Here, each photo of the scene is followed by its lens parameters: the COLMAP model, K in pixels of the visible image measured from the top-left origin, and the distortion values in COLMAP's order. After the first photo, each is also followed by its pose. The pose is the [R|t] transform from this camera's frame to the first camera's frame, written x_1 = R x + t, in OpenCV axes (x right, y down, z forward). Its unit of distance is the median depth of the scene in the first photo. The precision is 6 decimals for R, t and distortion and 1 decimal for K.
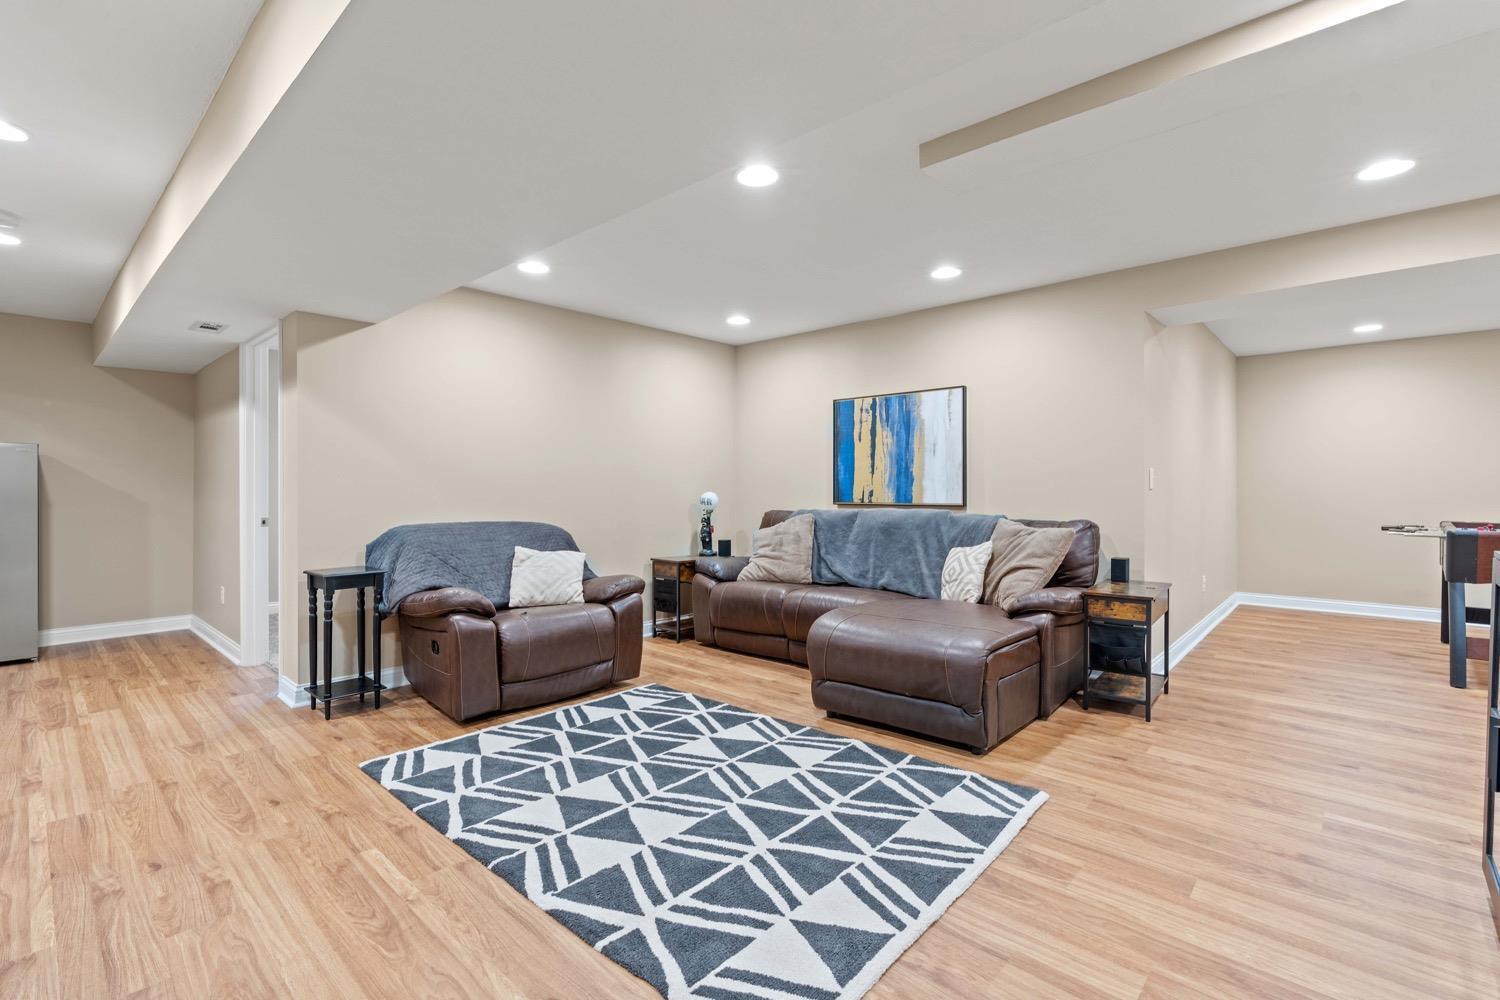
lens RADIAL K [[673.4, 0, 748.6], [0, 673.4, 492.5], [0, 0, 1]] dist [-0.005105, -0.000179]
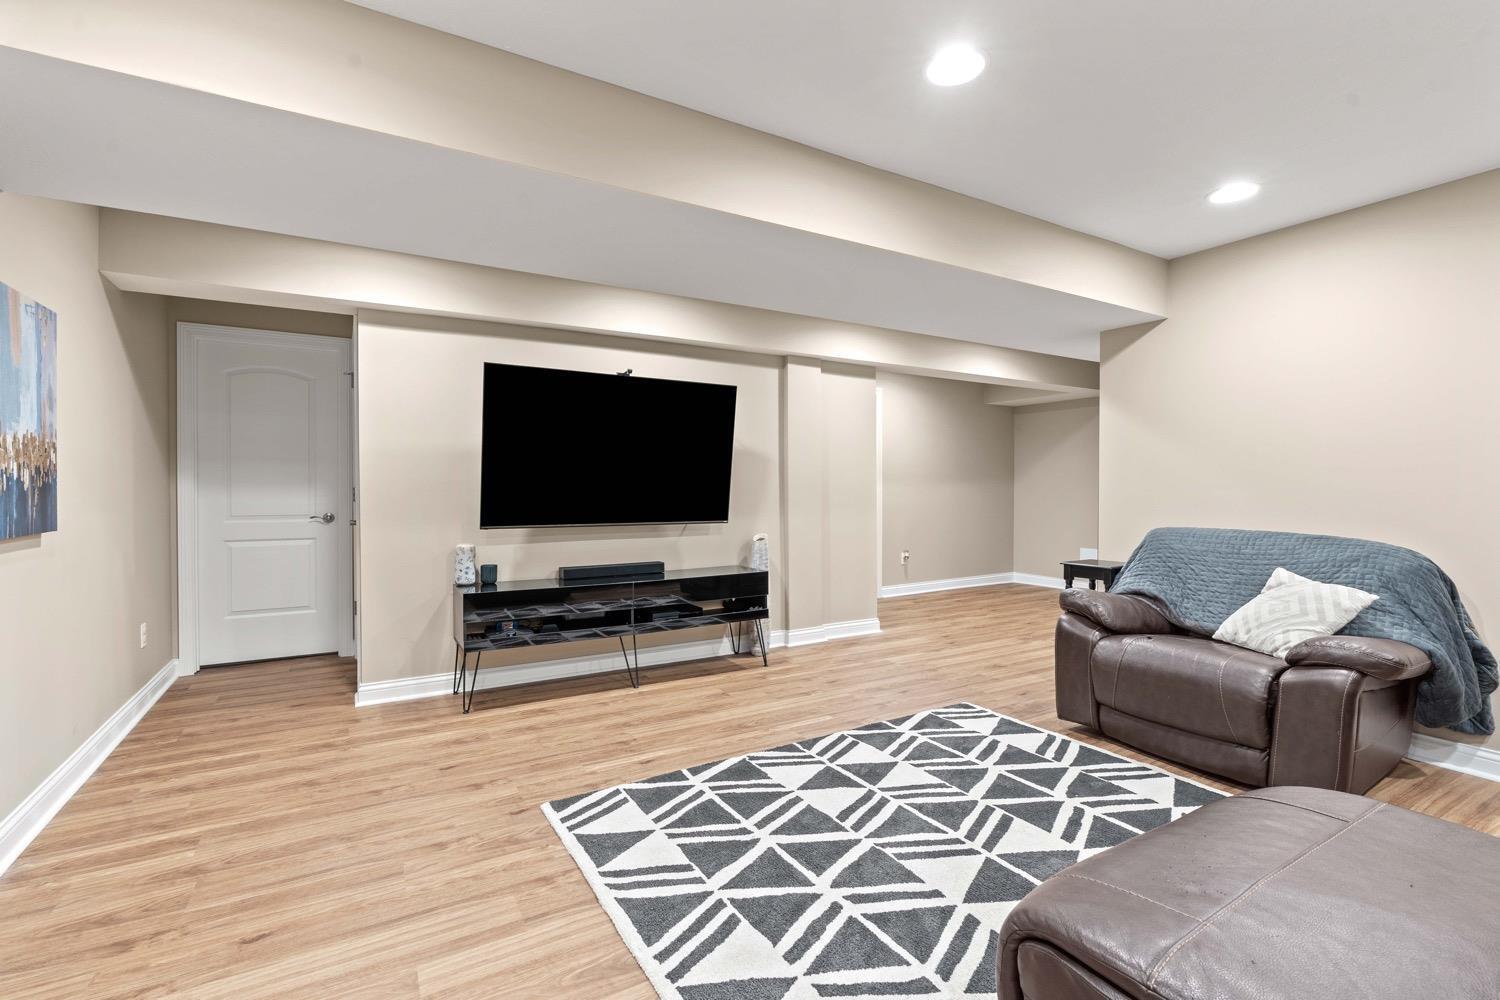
lens RADIAL K [[685.1, 0, 750.0], [0, 685.1, 500.0], [0, 0, 1]] dist [-0.005702, -0.000099]
pose [[-0.292842, 0.019383, -0.955964, 0.875876], [-0.006337, 0.999733, 0.022211, -0.009861], [0.956140, 0.012562, -0.292641, 1.099838]]
